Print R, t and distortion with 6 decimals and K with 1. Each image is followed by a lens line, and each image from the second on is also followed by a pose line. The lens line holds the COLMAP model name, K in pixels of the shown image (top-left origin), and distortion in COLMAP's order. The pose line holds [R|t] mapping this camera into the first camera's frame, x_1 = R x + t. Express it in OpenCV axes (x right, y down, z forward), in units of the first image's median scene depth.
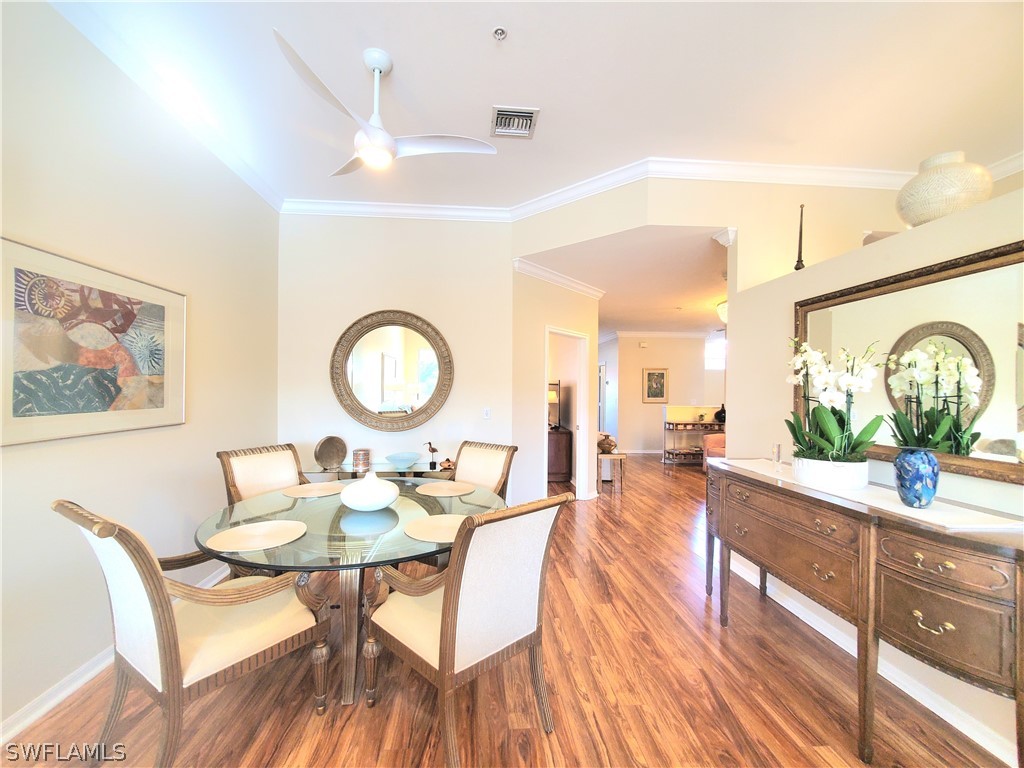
lens RADIAL K [[409.3, 0, 501.6], [0, 409.3, 390.8], [0, 0, 1]] dist [0.005487, -0.001997]
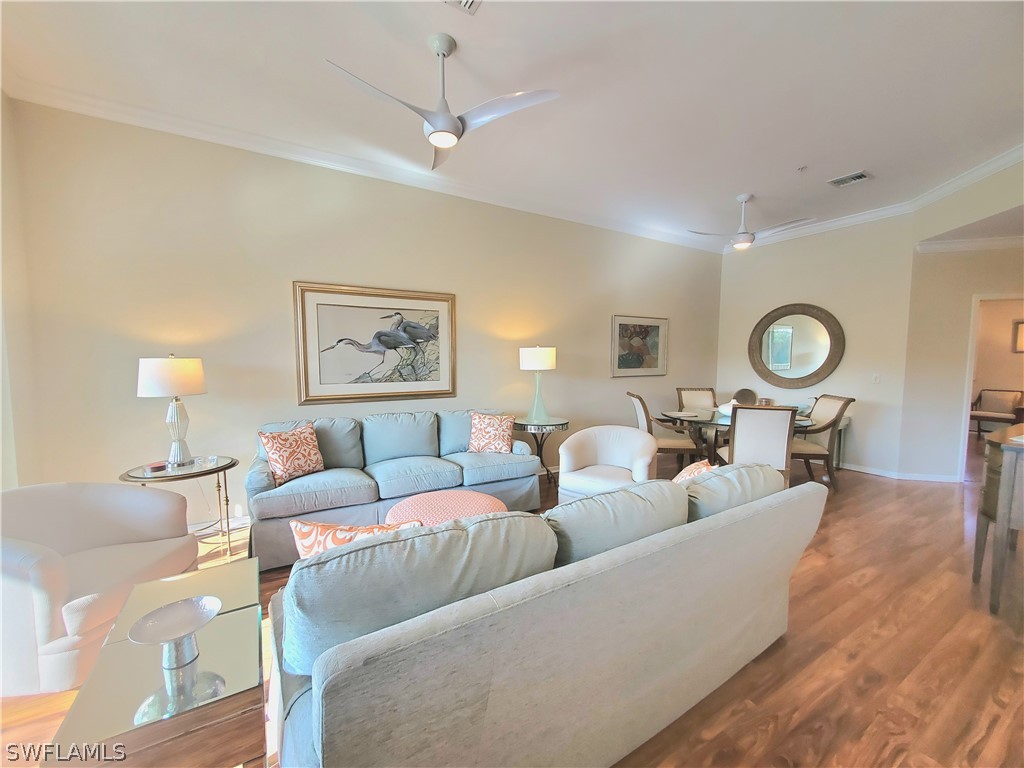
lens RADIAL K [[409.3, 0, 498.7], [0, 409.3, 390.3], [0, 0, 1]] dist [0.005487, -0.001997]
pose [[0.441380, 0.061151, -0.895234, 0.954659], [0.000080, 0.997673, 0.068187, 0.008591], [0.897320, -0.030168, 0.440348, -0.931084]]
